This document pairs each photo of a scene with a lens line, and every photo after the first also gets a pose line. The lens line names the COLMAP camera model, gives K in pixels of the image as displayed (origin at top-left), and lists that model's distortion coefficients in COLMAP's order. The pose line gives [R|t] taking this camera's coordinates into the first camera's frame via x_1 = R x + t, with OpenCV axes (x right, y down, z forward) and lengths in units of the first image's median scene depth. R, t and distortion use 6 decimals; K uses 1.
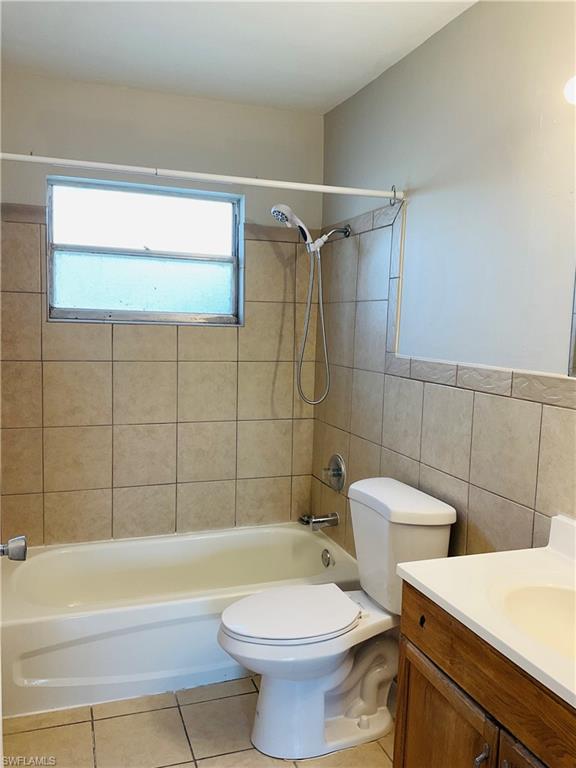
lens RADIAL K [[644.6, 0, 287.9], [0, 644.6, 384.9], [0, 0, 1]] dist [0.082697, -0.015198]
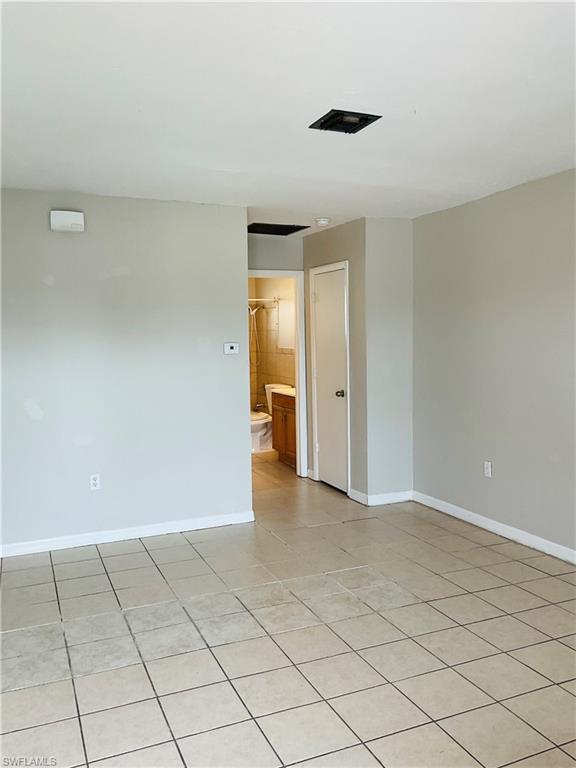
lens RADIAL K [[644.6, 0, 288.6], [0, 644.6, 384.1], [0, 0, 1]] dist [0.082697, -0.015198]
pose [[0.997151, -0.045049, 0.060496, 0.009988], [0.045197, 0.998977, -0.001084, 0.132092], [-0.060386, 0.003815, 0.998168, -2.033400]]
